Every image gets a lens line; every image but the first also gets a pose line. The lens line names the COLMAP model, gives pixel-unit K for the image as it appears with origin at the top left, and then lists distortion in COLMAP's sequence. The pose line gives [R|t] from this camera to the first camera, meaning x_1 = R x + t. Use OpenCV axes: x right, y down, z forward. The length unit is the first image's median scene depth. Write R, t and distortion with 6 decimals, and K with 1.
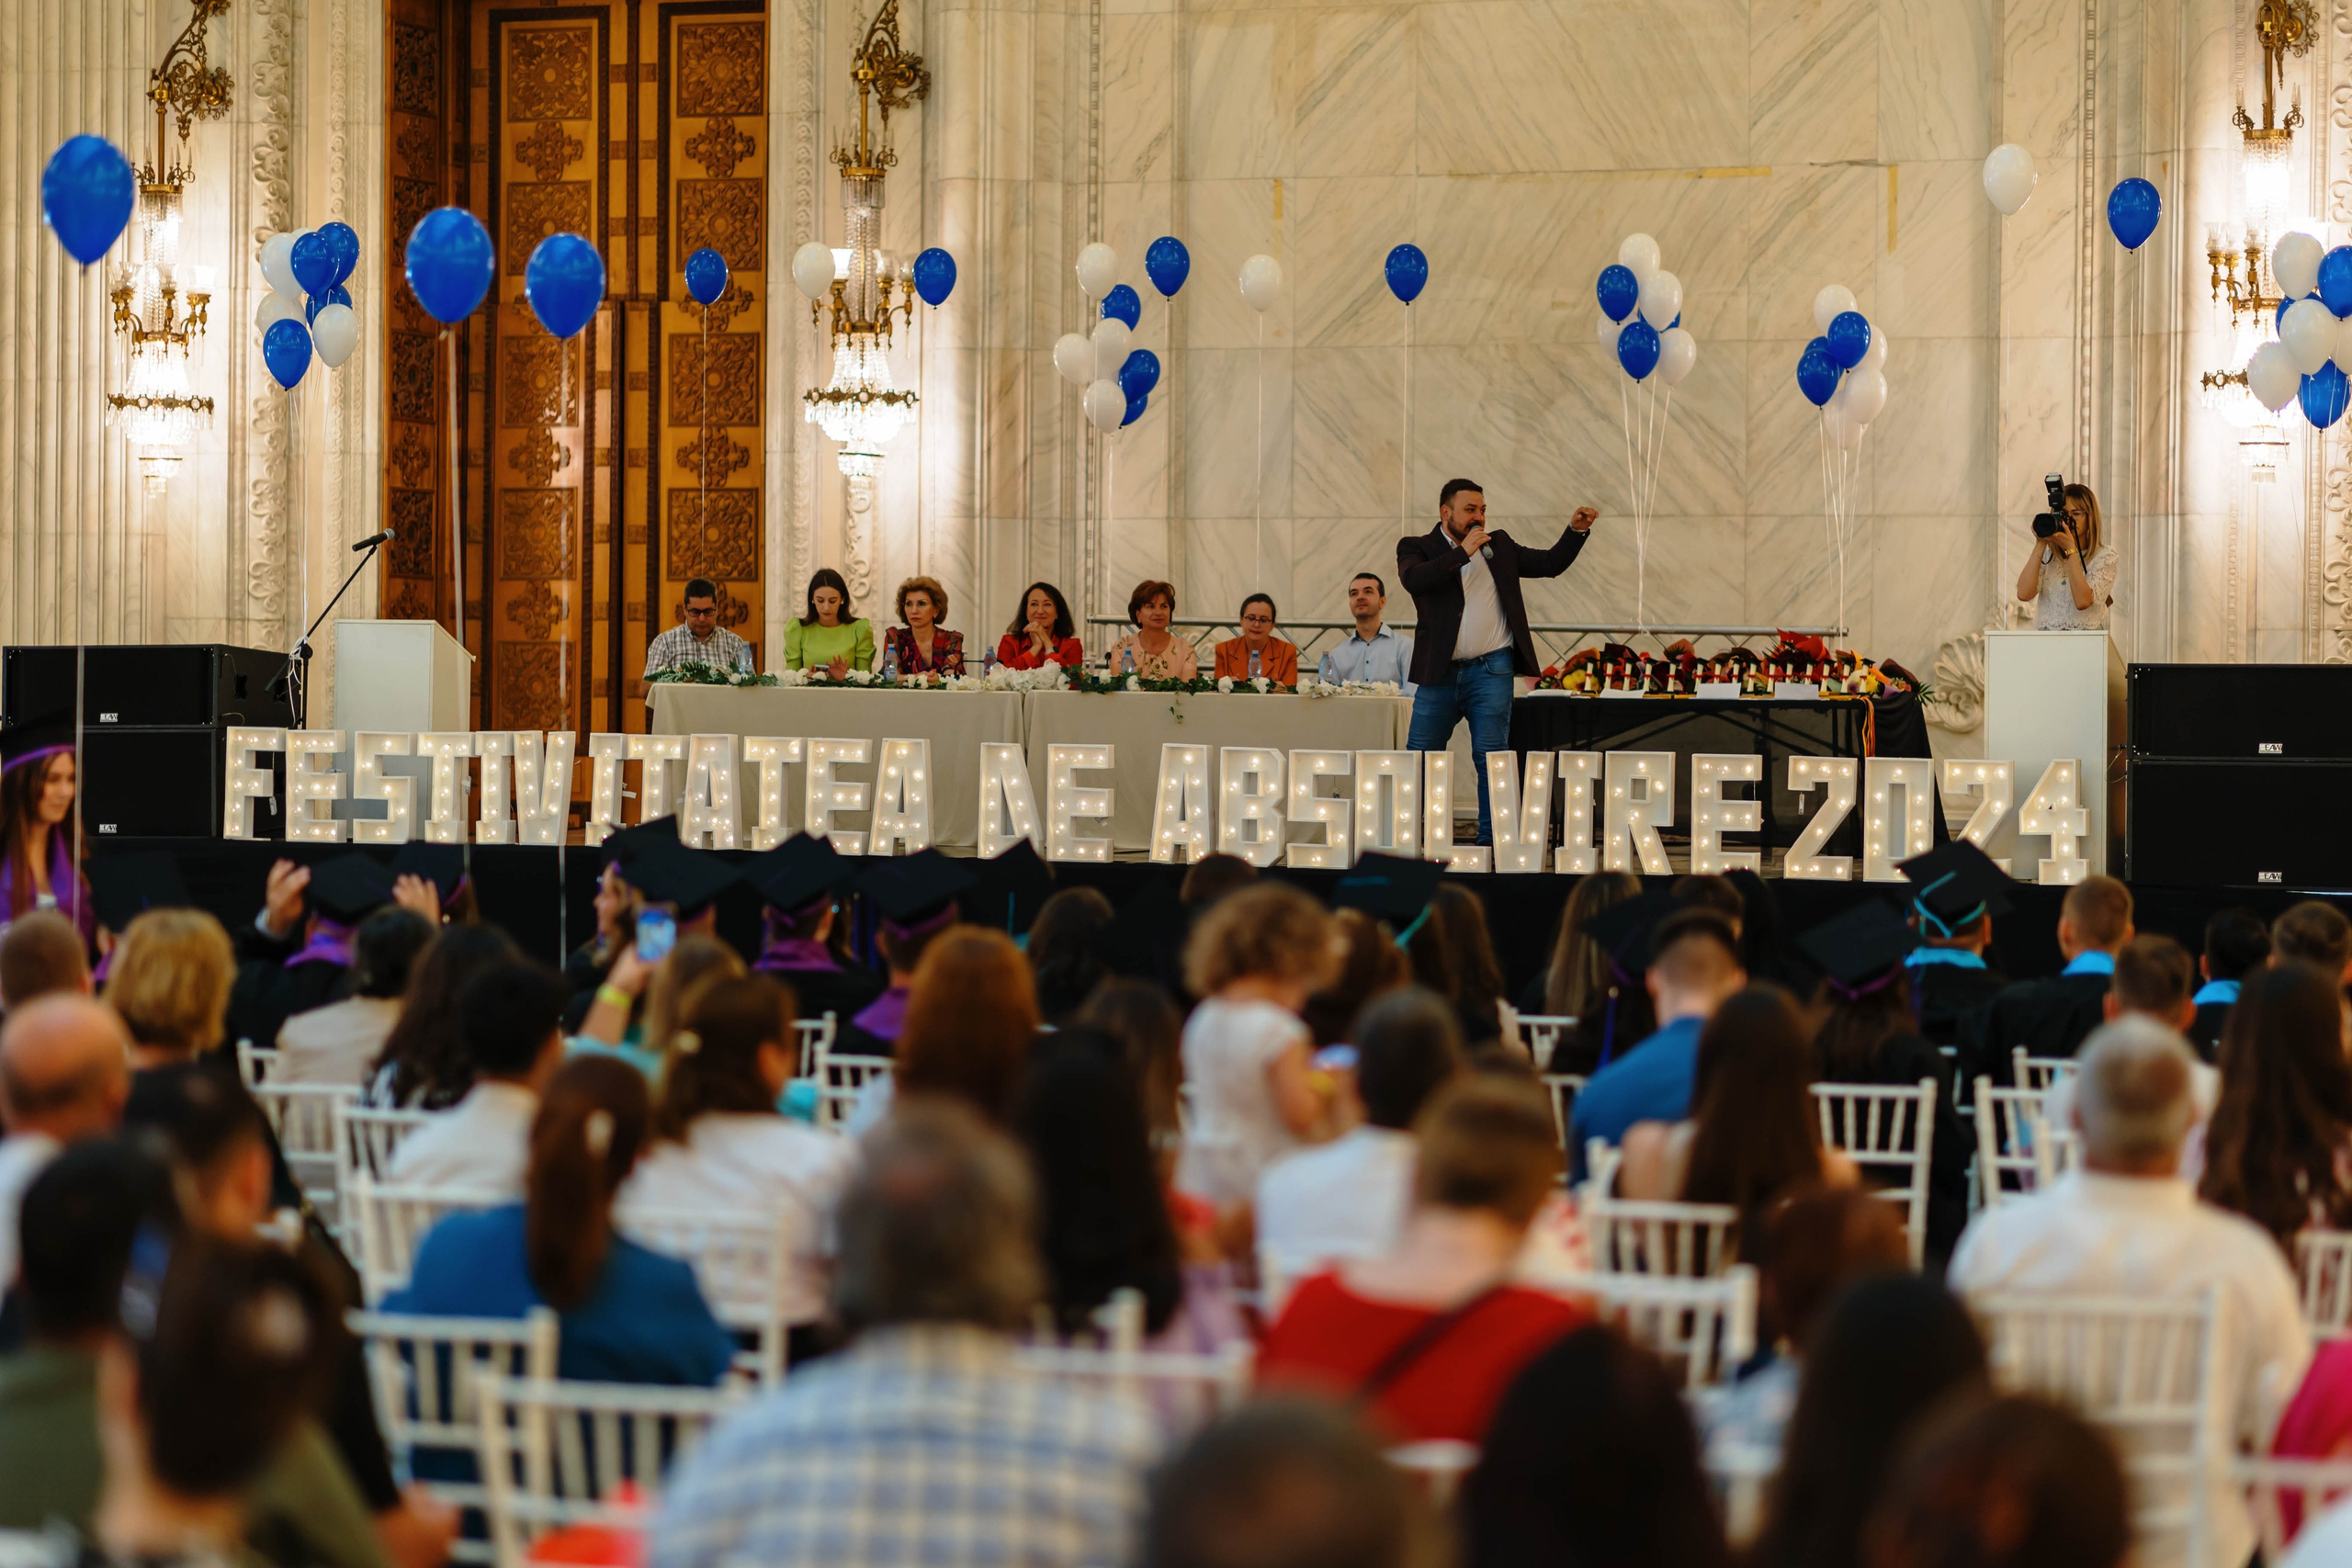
lens RADIAL K [[5558.9, 0, 1181.4], [0, 5558.9, 784.4], [0, 0, 1]] dist [0.025411, 0.476678]
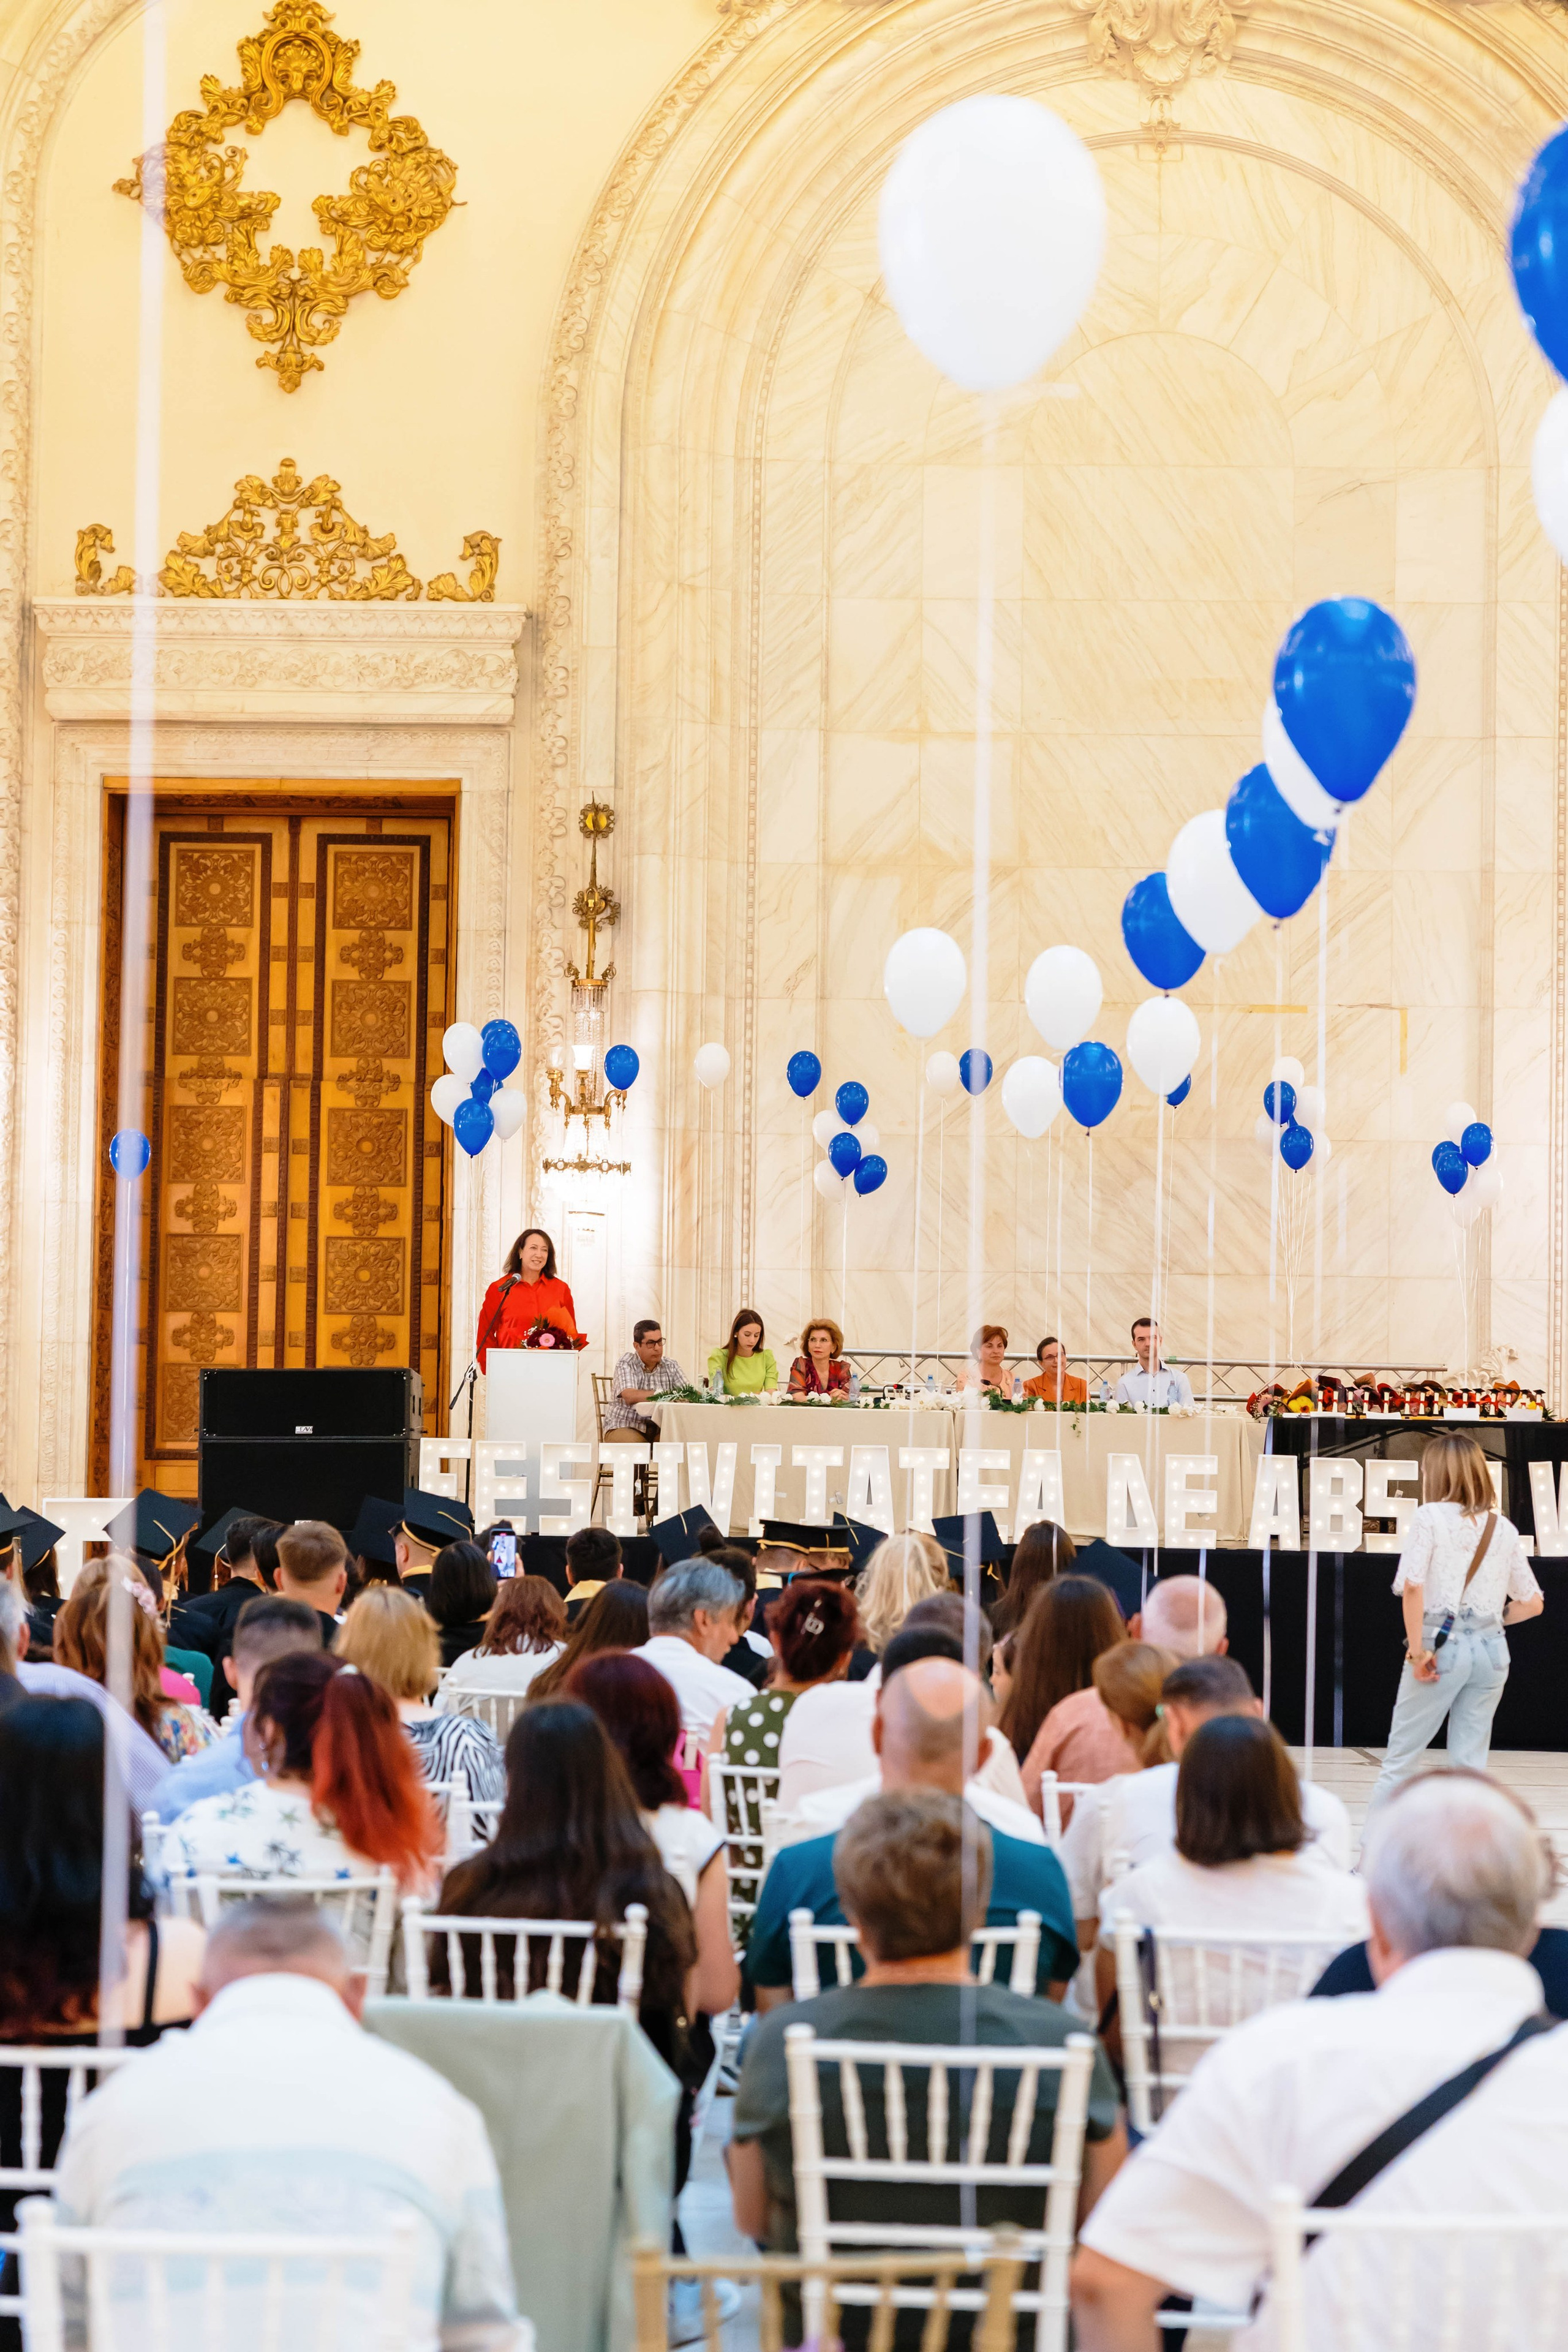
lens RADIAL K [[4565.3, 0, 773.5], [0, 4565.3, 1254.4], [0, 0, 1]] dist [0.018309, 0.461363]
pose [[0.940730, 0.017046, 0.338729, -0.355156], [-0.000593, 0.998817, -0.048616, -0.001739], [-0.339157, 0.045534, 0.939627, 0.046014]]
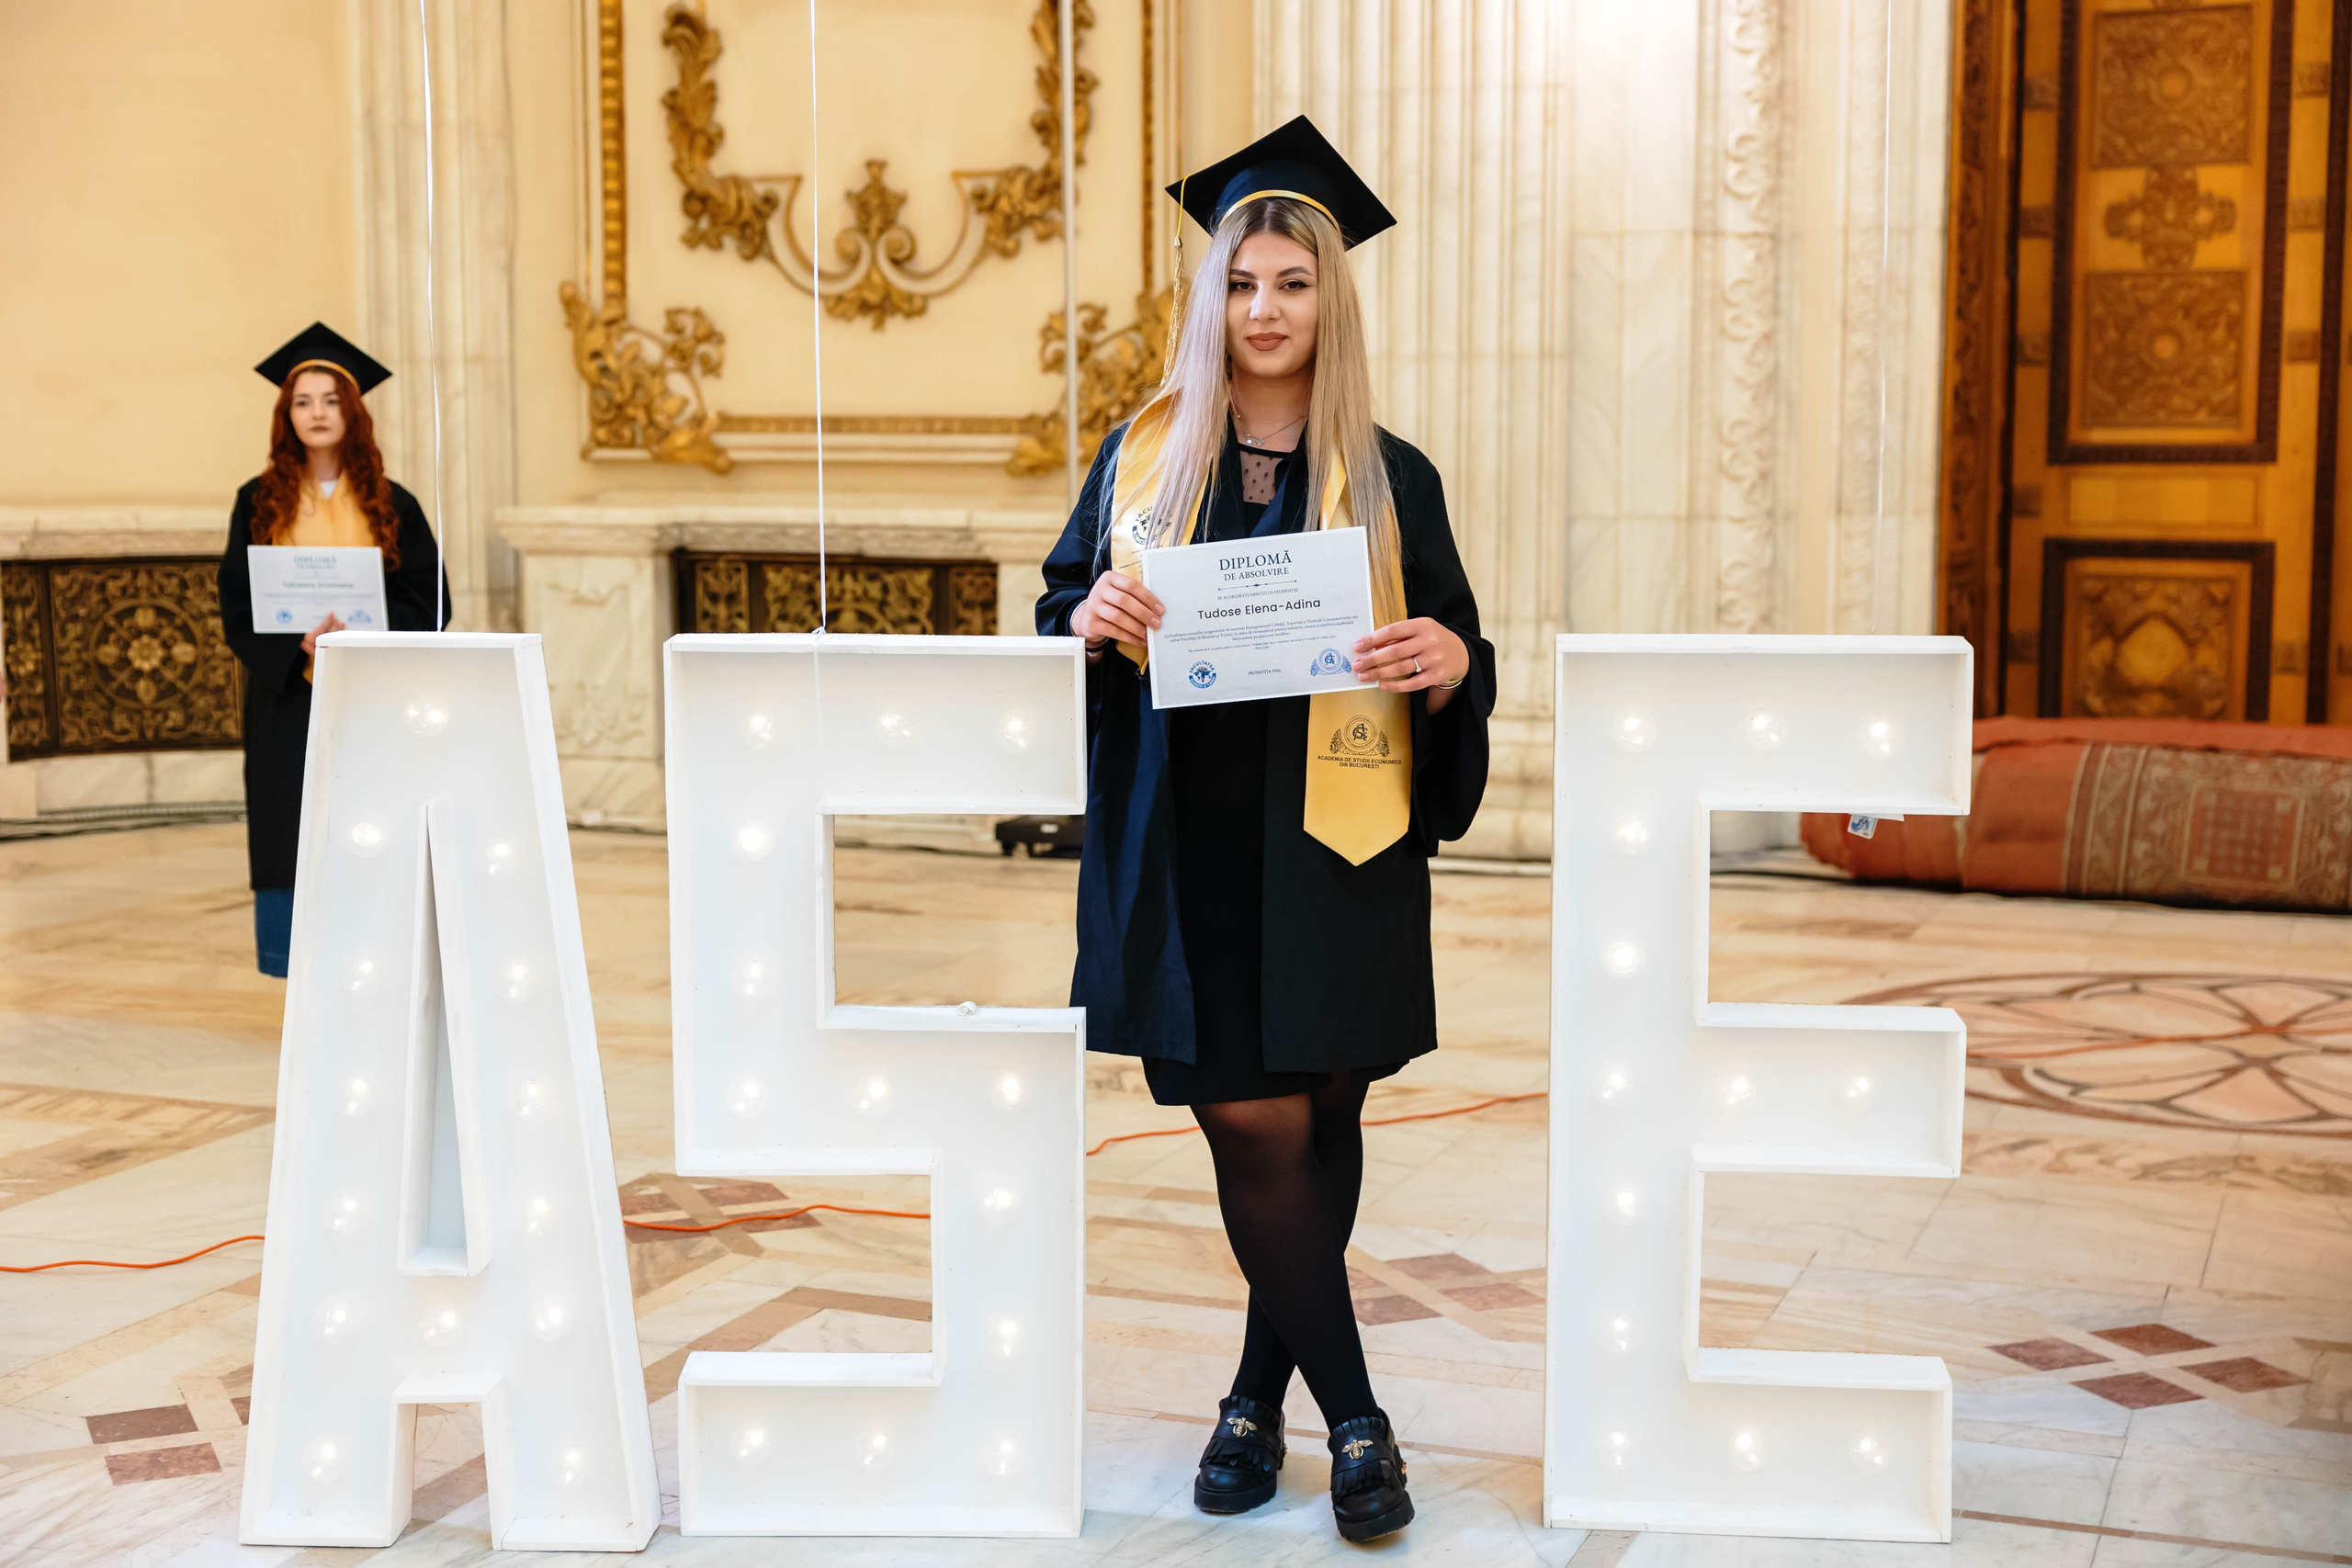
lens RADIAL K [[3248.8, 0, 1163.9], [0, 3248.8, 796.6], [0, 0, 1]] dist [0.006416, 0.088615]
pose [[0.999908, -0.010856, -0.008120, -0.236743], [0.011579, 0.995398, 0.095127, -0.004376], [0.007050, -0.095212, 0.995432, 0.693339]]
